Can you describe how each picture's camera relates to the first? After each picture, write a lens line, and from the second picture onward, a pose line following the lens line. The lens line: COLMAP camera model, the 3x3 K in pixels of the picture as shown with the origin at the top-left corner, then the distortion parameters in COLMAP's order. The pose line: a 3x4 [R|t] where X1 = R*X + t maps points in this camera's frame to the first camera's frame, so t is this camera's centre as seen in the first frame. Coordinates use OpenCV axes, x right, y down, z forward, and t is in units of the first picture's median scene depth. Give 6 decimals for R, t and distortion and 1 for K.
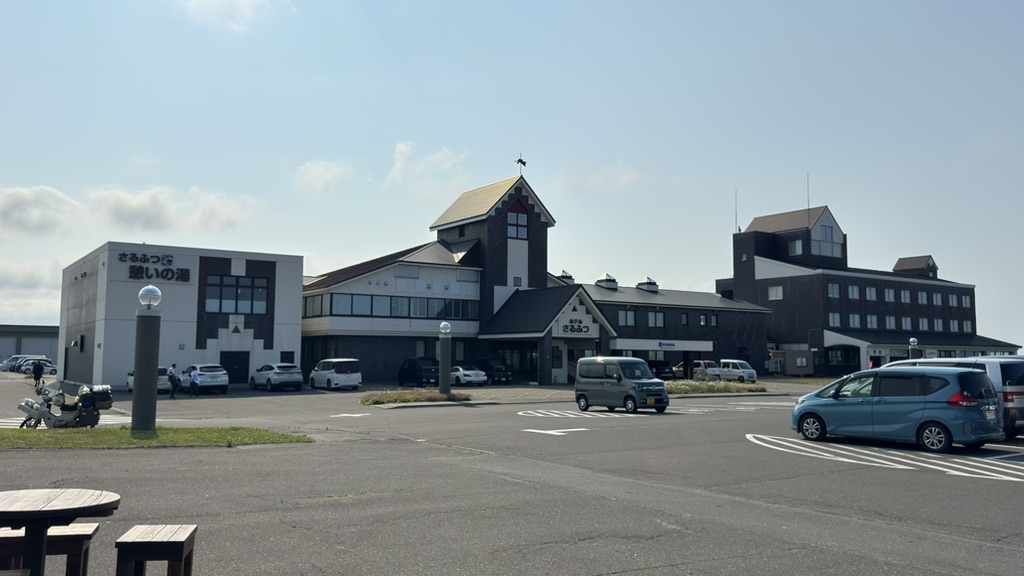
lens RADIAL K [[837.2, 0, 511.9], [0, 837.2, 271.8], [0, 0, 1]] dist [0.072165, -0.063772]
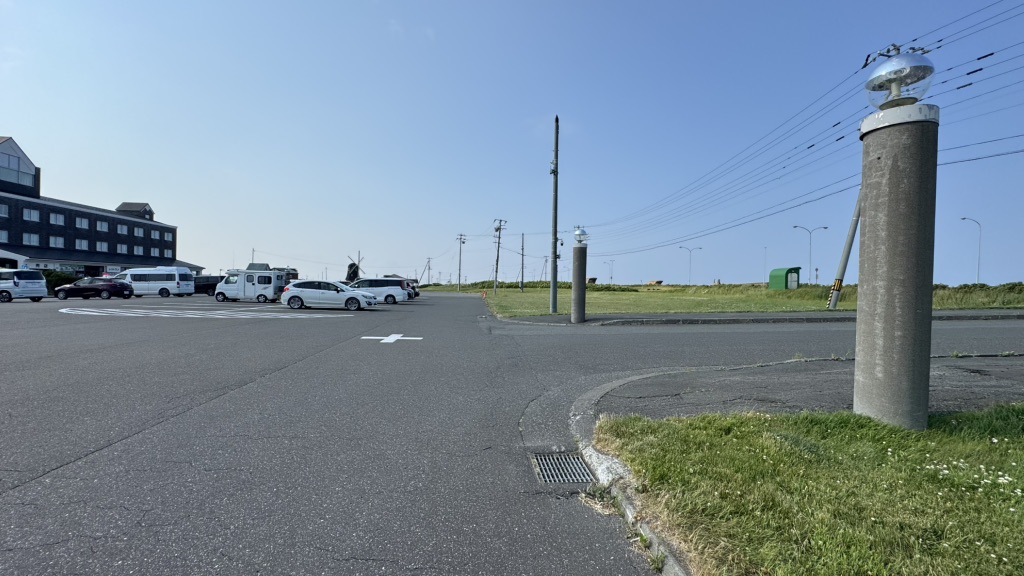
lens RADIAL K [[406.7, 0, 512.4], [0, 406.7, 287.1], [0, 0, 1]] dist [-0.004395, 0.000347]
pose [[0.491820, 0.003089, 0.870691, 0.369690], [-0.107819, 0.992513, 0.057381, 0.028910], [-0.863995, -0.122099, 0.488471, 0.209521]]
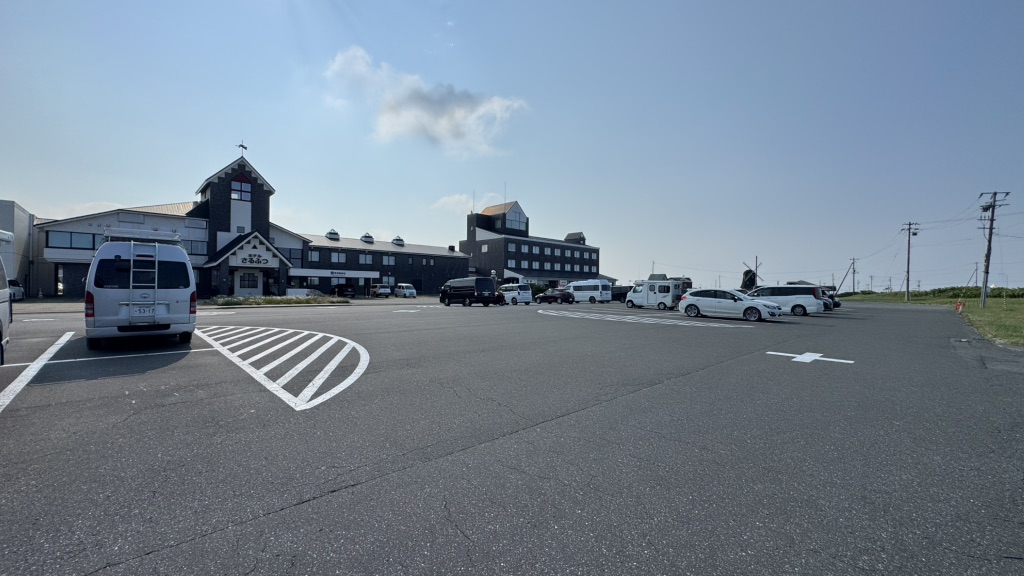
lens RADIAL K [[406.7, 0, 513.2], [0, 406.7, 289.1], [0, 0, 1]] dist [-0.004395, 0.000347]
pose [[0.987667, 0.006861, 0.156419, 0.369022], [-0.023558, 0.994178, 0.105143, 0.029136], [-0.154787, -0.107531, 0.982078, 0.212705]]
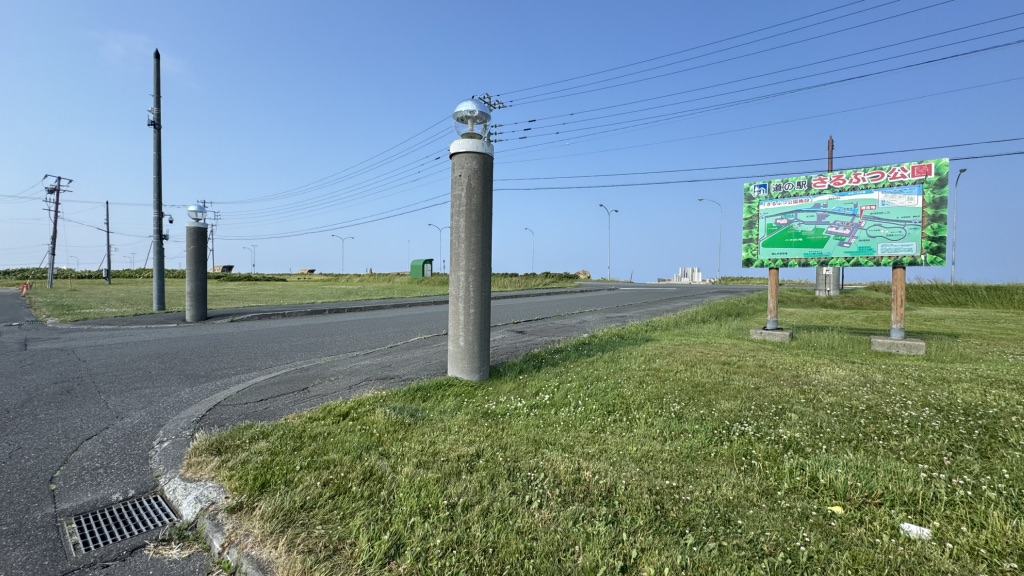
lens RADIAL K [[406.7, 0, 512.0], [0, 406.7, 288.2], [0, 0, 1]] dist [-0.004395, 0.000347]
pose [[-0.283872, -0.026726, 0.958490, 0.371145], [-0.111433, 0.993758, -0.005293, 0.028093], [-0.952365, -0.108310, -0.285078, 0.204363]]
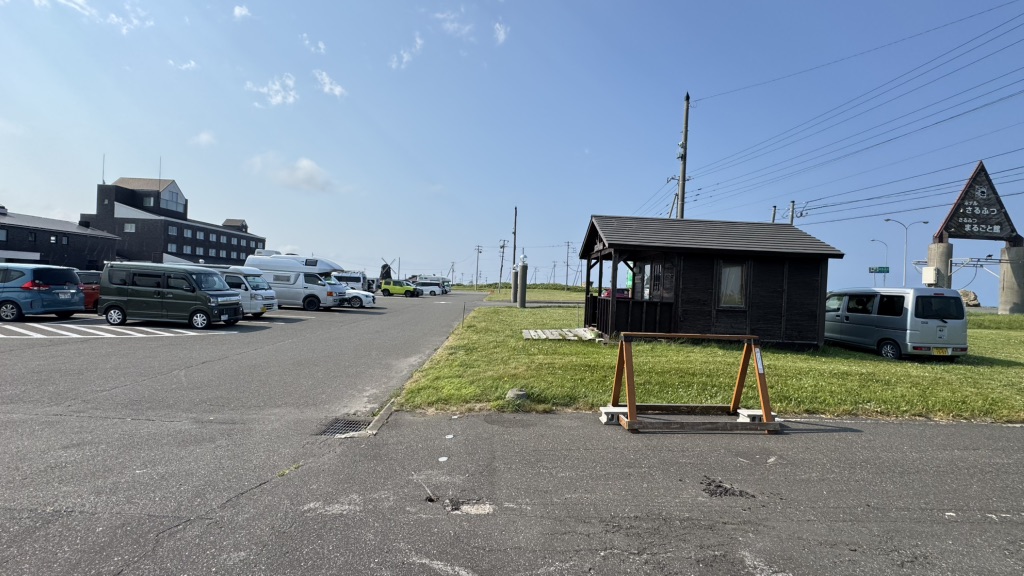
lens RADIAL K [[406.7, 0, 512.9], [0, 406.7, 288.0], [0, 0, 1]] dist [-0.004395, 0.000347]
pose [[0.538505, 0.012512, 0.842529, 0.096706], [-0.122380, 0.990449, 0.063511, 0.001389], [-0.833688, -0.137310, 0.534893, -0.022418]]
